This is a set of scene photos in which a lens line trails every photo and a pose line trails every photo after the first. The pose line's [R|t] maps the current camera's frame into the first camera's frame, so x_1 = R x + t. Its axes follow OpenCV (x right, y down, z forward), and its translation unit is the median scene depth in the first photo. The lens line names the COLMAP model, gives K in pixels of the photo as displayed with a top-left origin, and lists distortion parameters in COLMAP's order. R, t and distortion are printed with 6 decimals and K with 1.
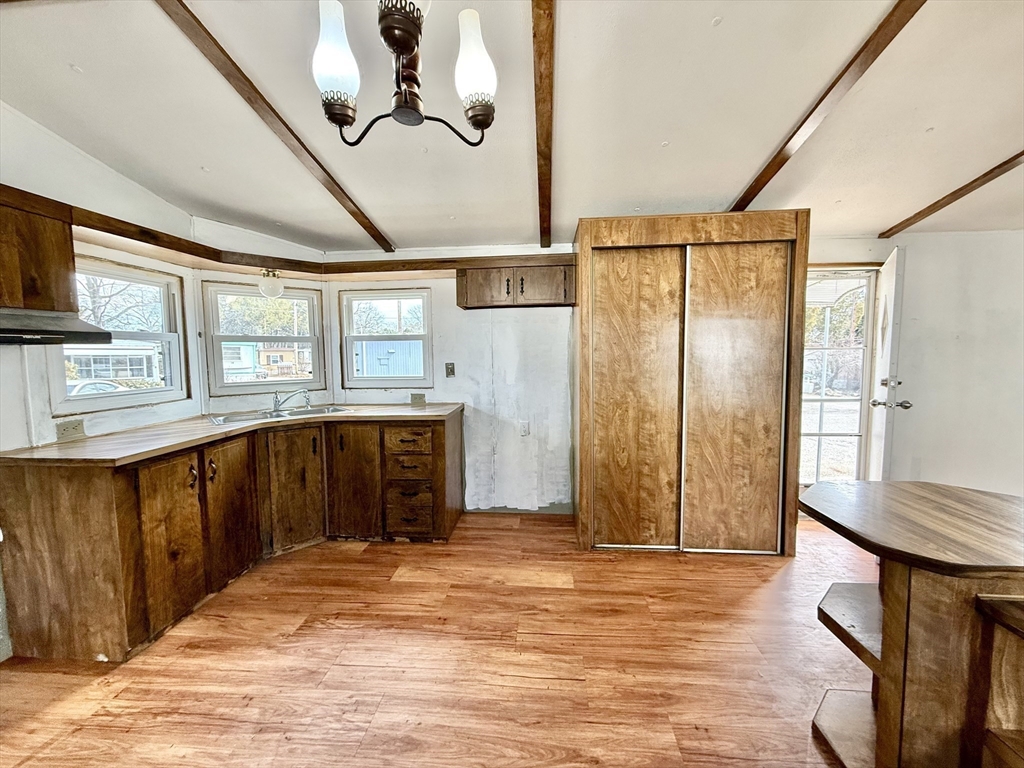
lens RADIAL K [[405.3, 0, 510.8], [0, 405.3, 383.2], [0, 0, 1]] dist [-0.000792, -0.000003]
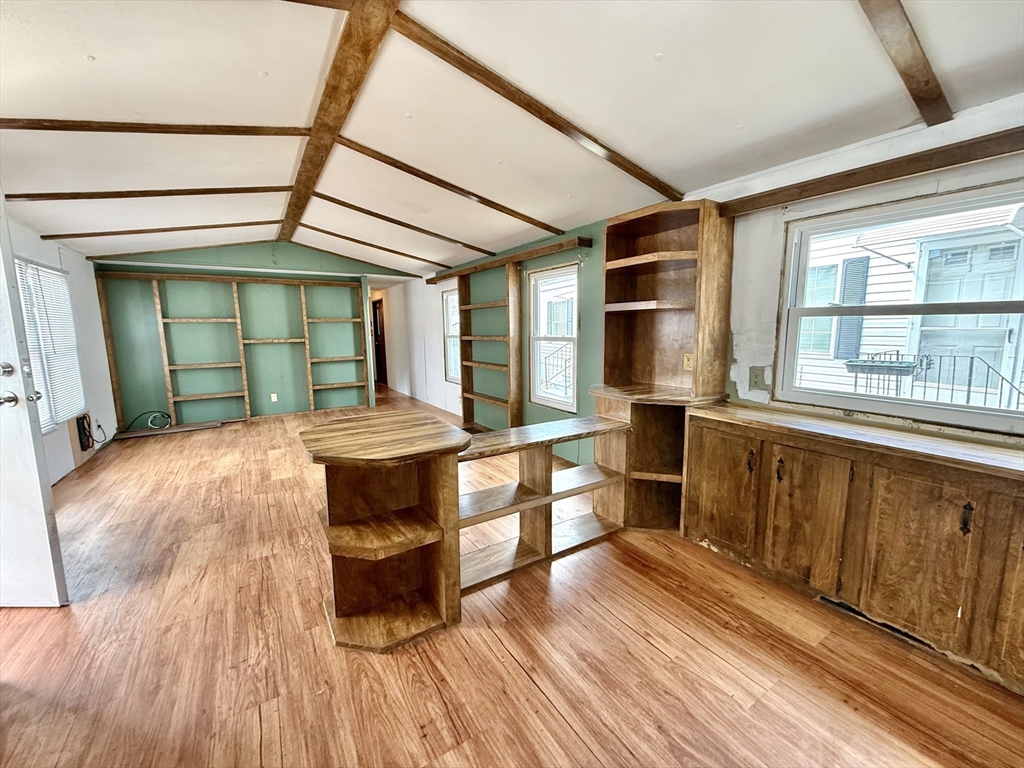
lens RADIAL K [[405.3, 0, 510.8], [0, 405.3, 383.2], [0, 0, 1]] dist [-0.000792, -0.000003]
pose [[-0.607453, -0.094013, 0.788773, -0.166992], [0.073222, 0.982117, 0.173447, -0.036123], [-0.790974, 0.163117, -0.589706, 0.704772]]
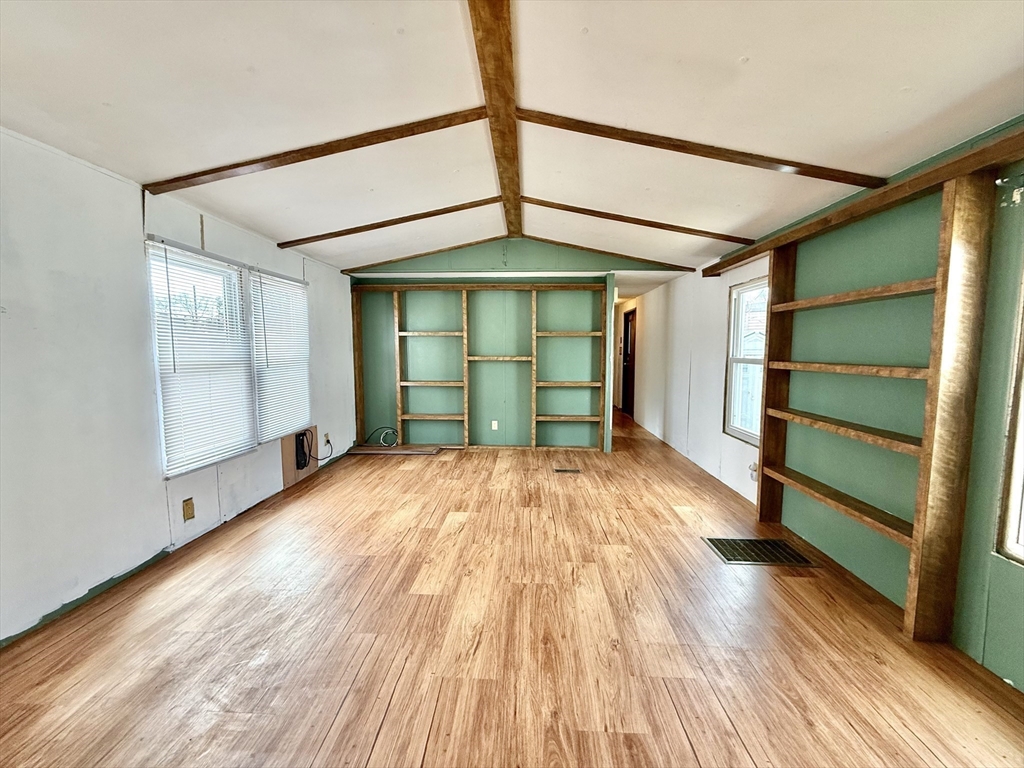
lens RADIAL K [[405.3, 0, 510.8], [0, 405.3, 383.2], [0, 0, 1]] dist [-0.000792, -0.000003]
pose [[-0.040030, -0.082662, 0.995773, 0.590529], [0.068221, 0.994021, 0.085259, -0.014111], [-0.996867, 0.071345, -0.034151, 0.378354]]
